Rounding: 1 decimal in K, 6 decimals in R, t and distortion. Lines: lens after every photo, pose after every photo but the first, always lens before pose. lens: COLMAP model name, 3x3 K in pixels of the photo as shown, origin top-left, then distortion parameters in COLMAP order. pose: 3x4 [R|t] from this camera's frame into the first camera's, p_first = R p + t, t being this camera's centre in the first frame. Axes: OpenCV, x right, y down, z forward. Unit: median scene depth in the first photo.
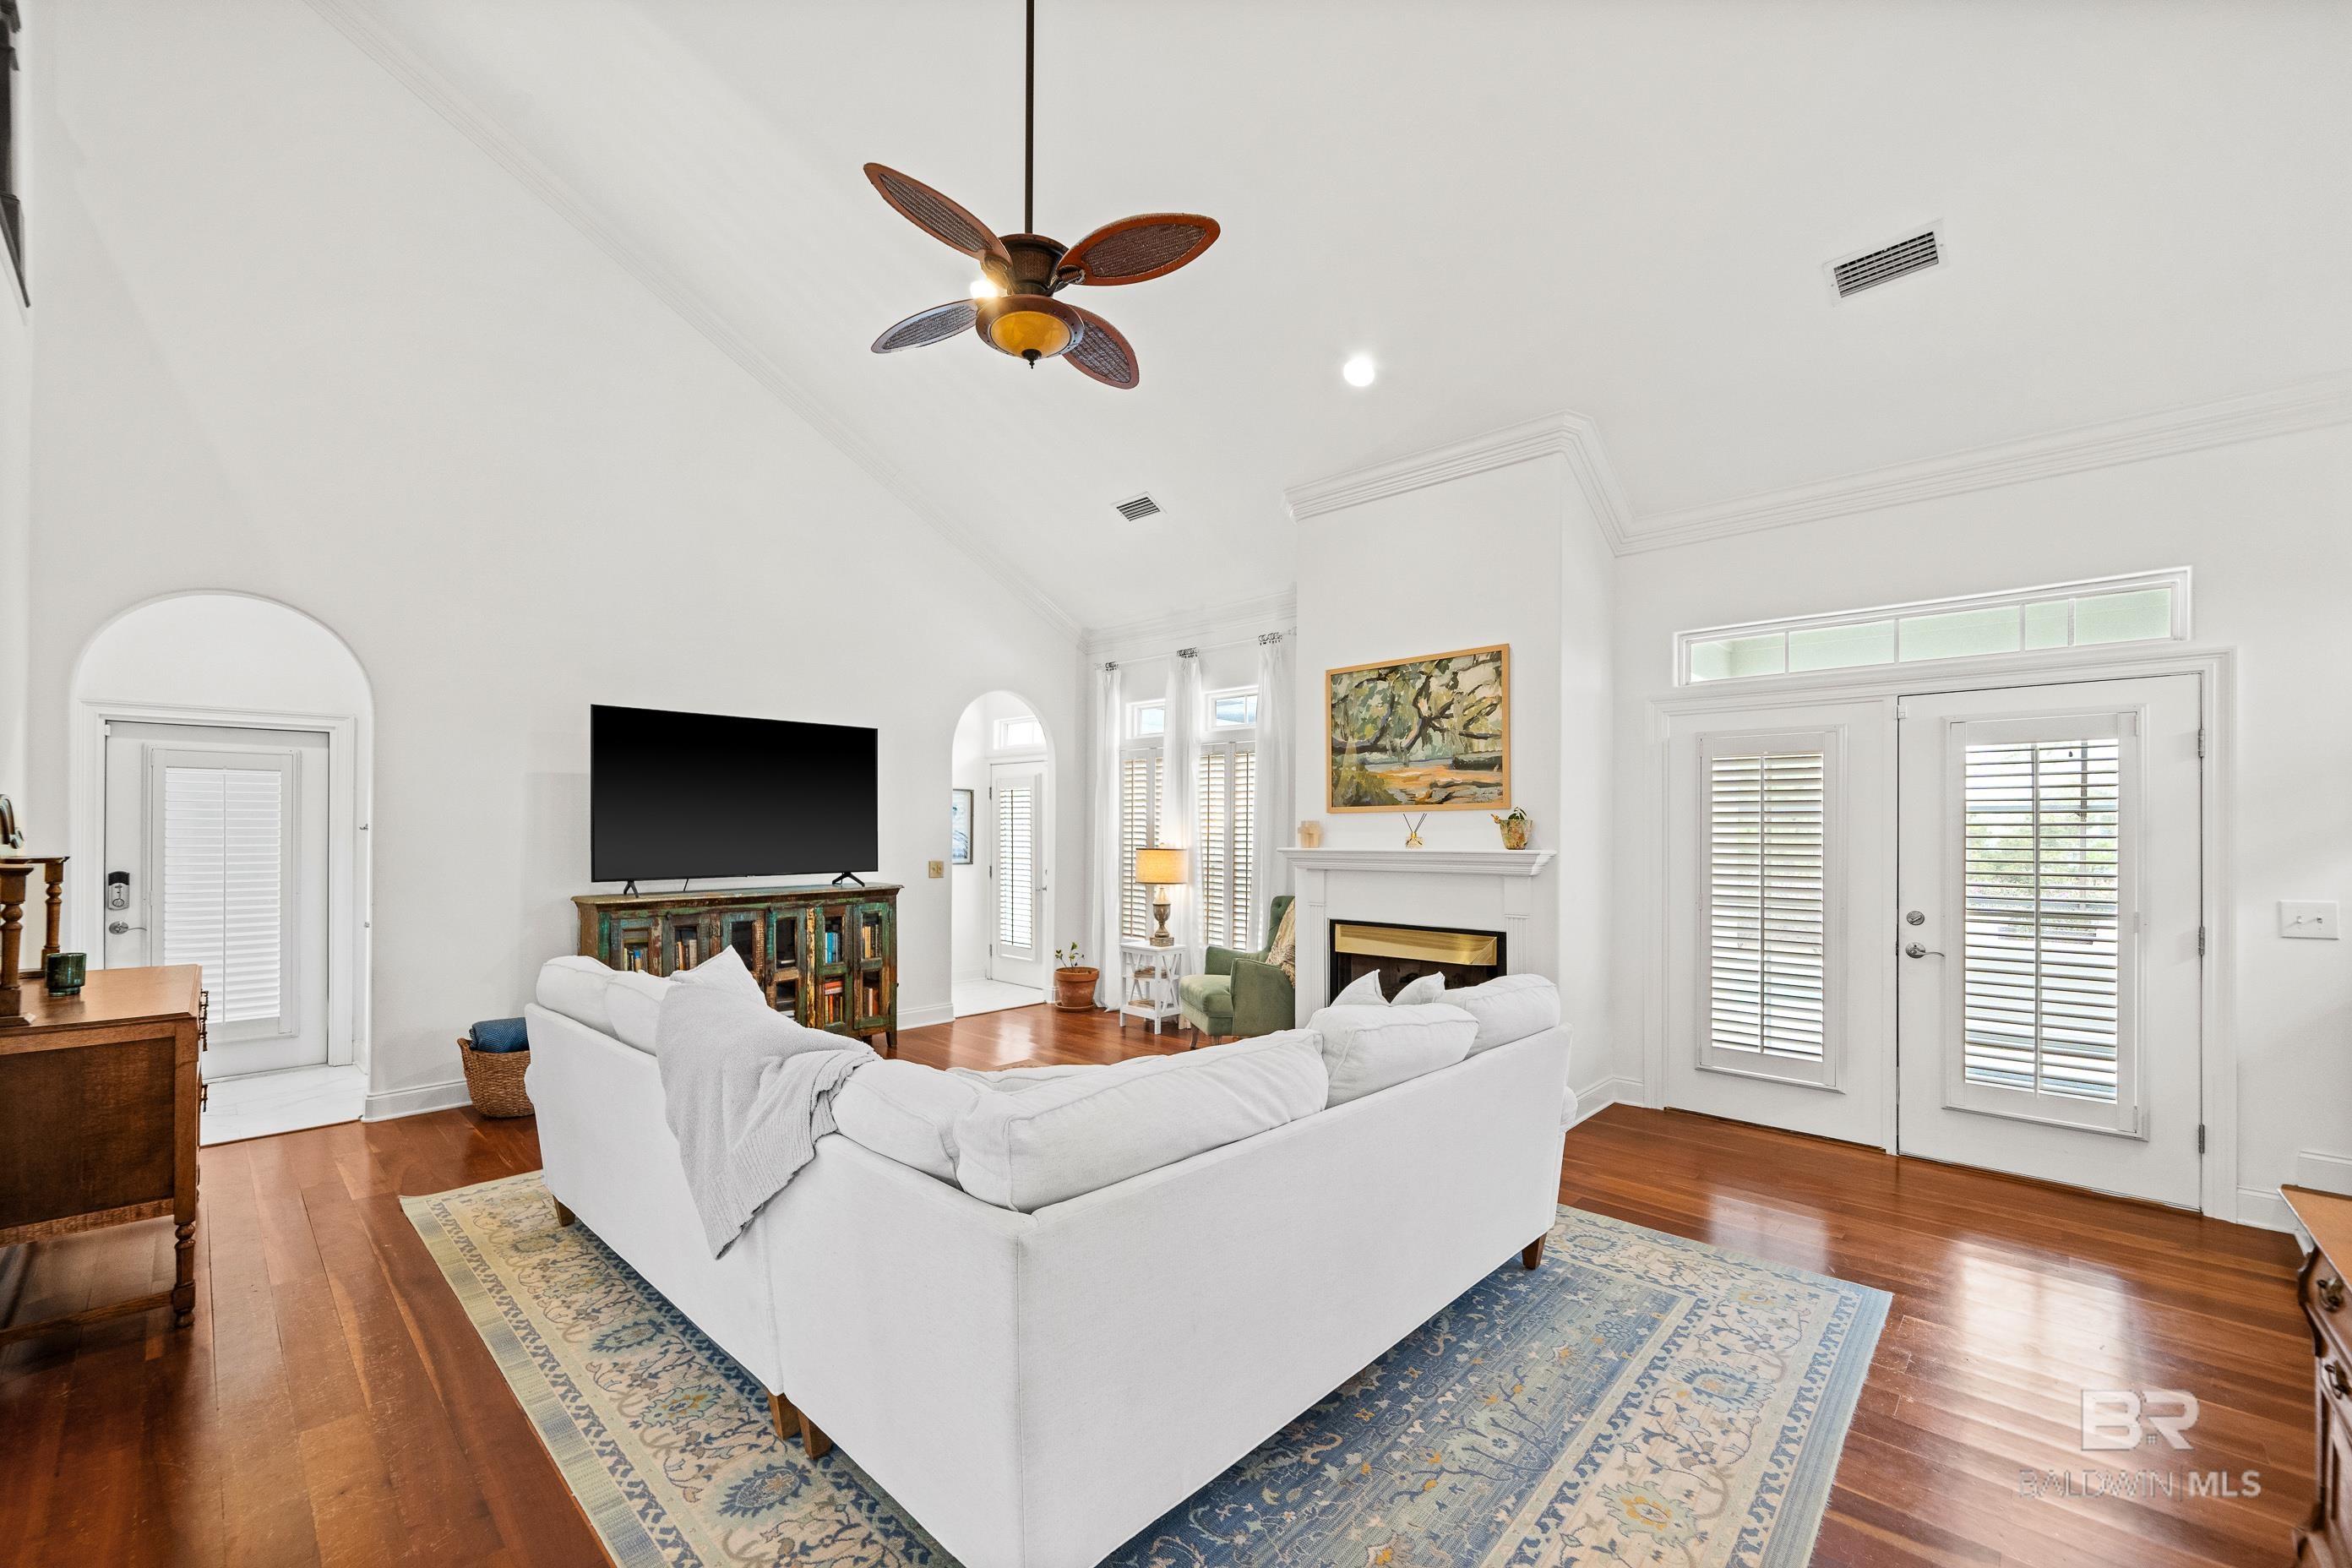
lens RADIAL K [[933.6, 0, 1182.9], [0, 933.6, 824.6], [0, 0, 1]] dist [-0.000818, -0.000304]
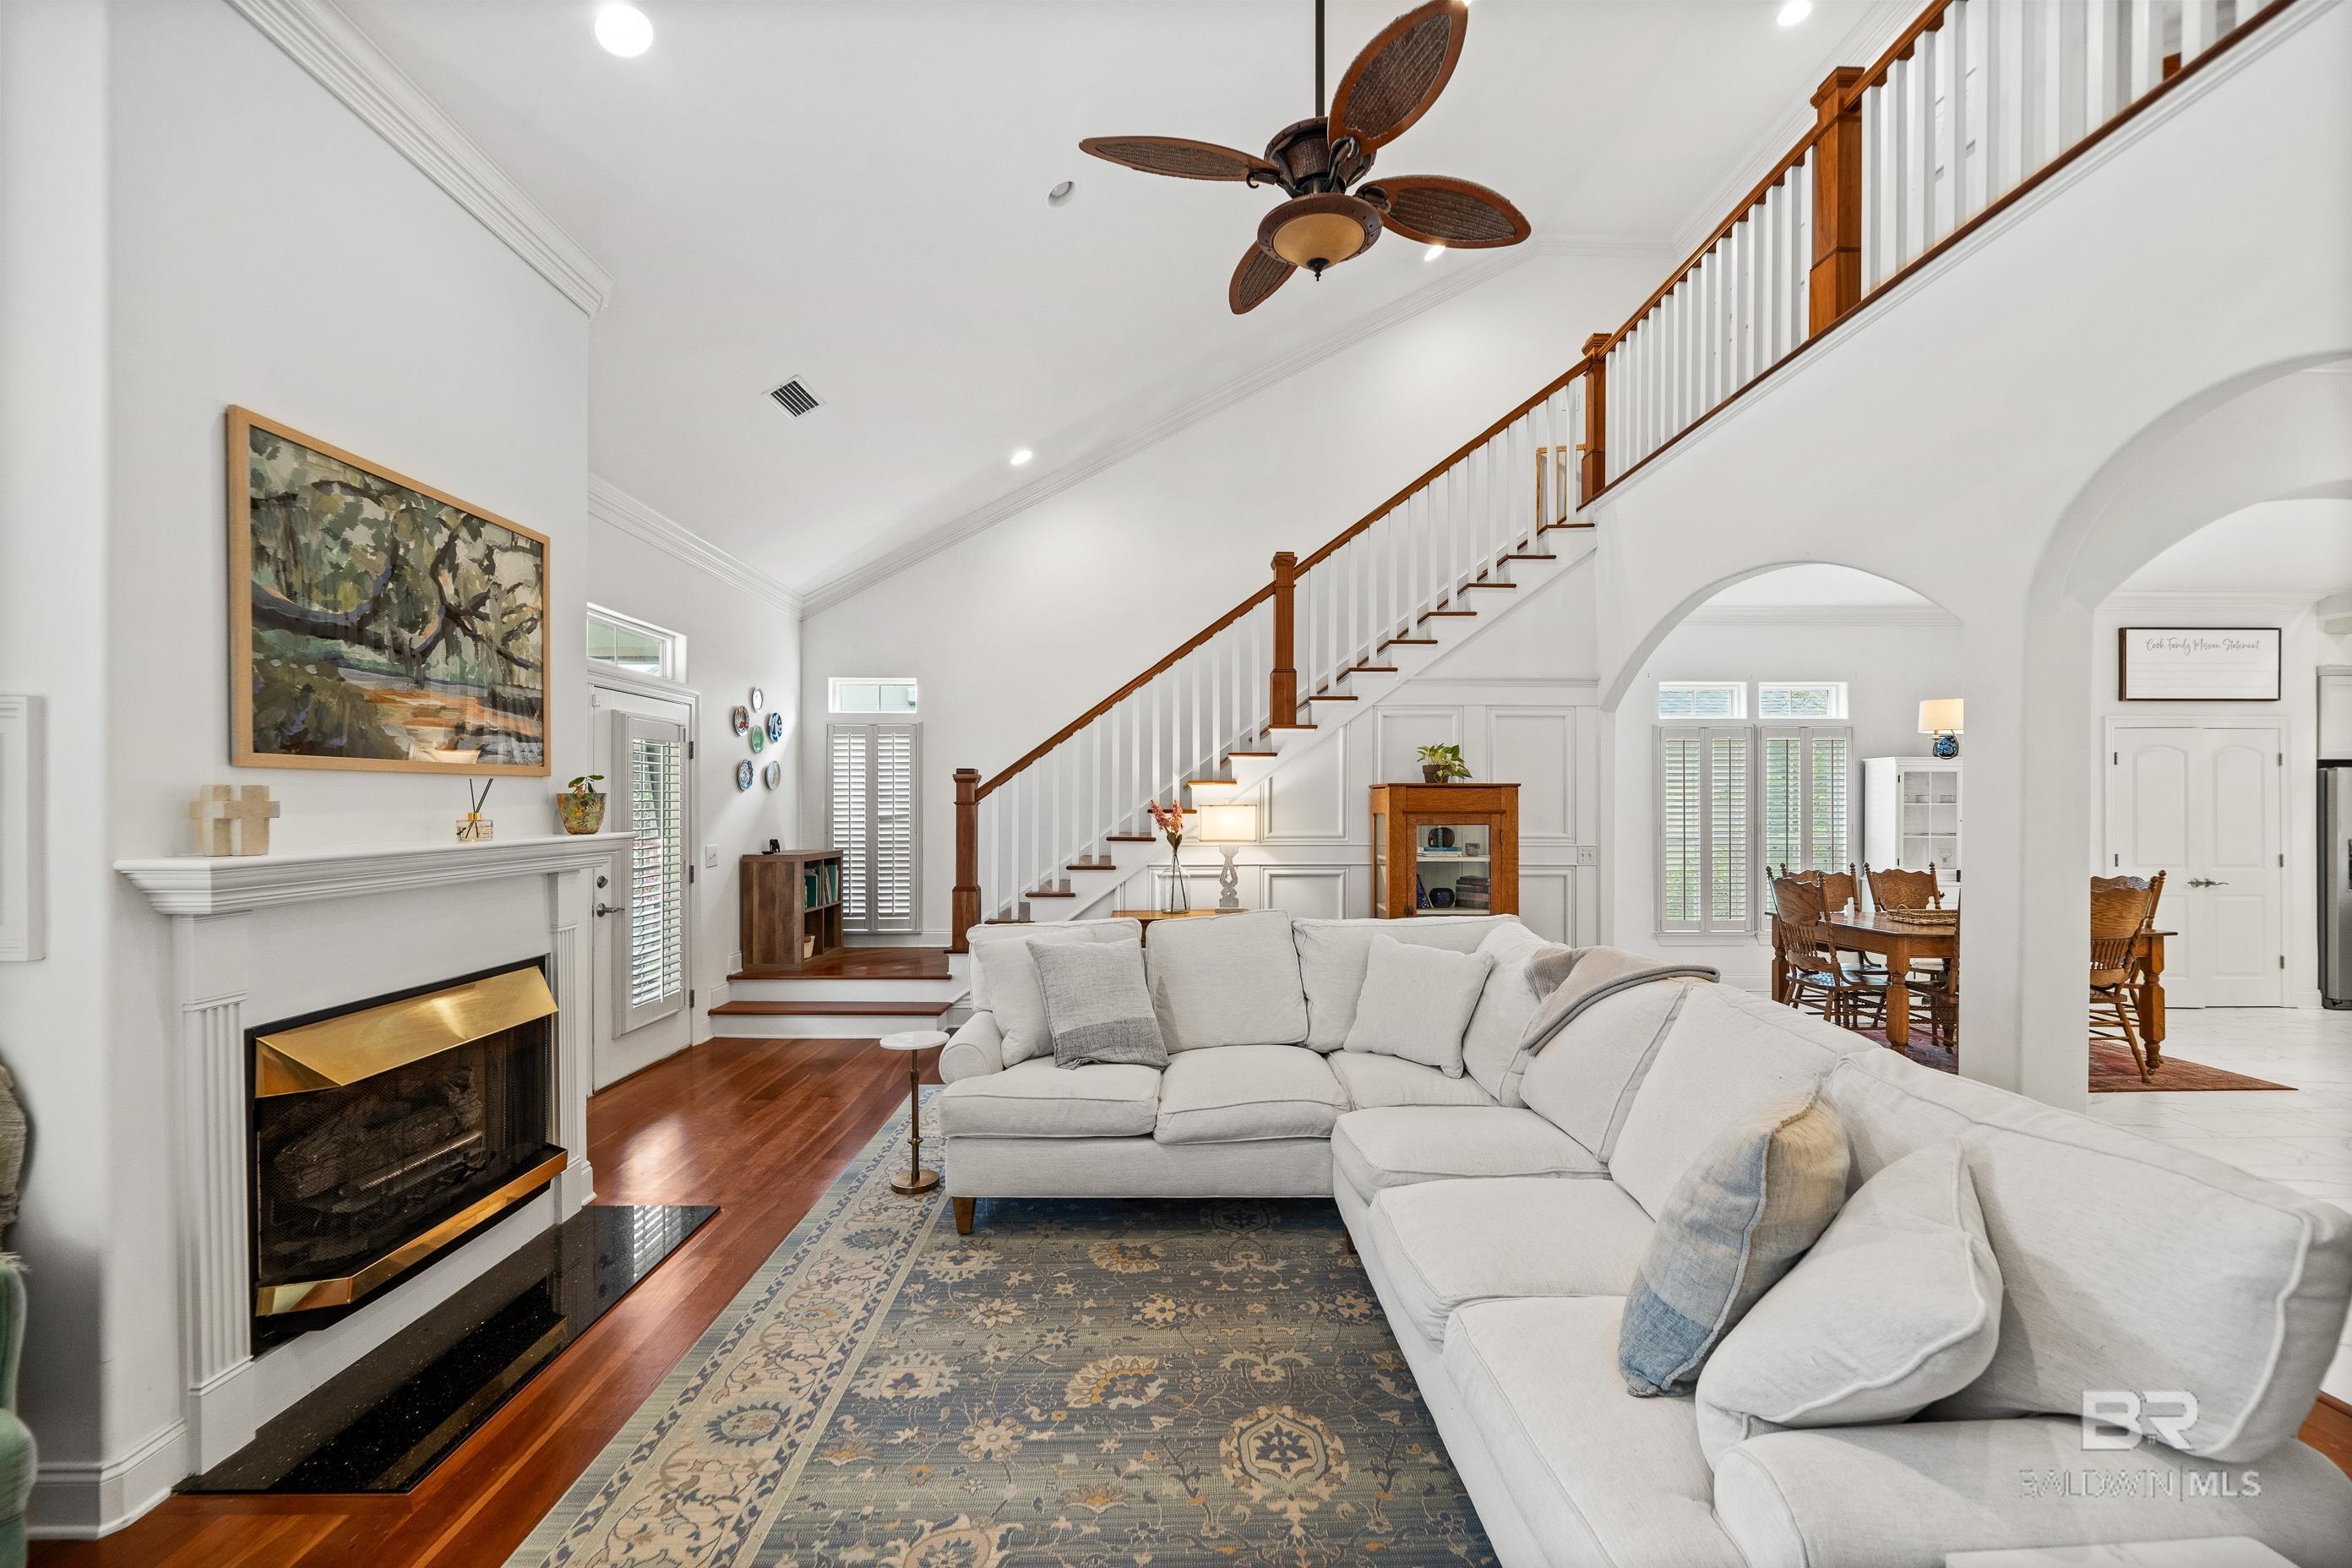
lens RADIAL K [[924.9, 0, 1175.0], [0, 924.9, 807.2], [0, 0, 1]] dist [-0.000323, -0.000035]
pose [[-0.692726, -0.004584, 0.721186, -0.433183], [-0.005903, 0.999982, 0.000686, 0.002612], [-0.721176, -0.003782, -0.692741, 1.052957]]
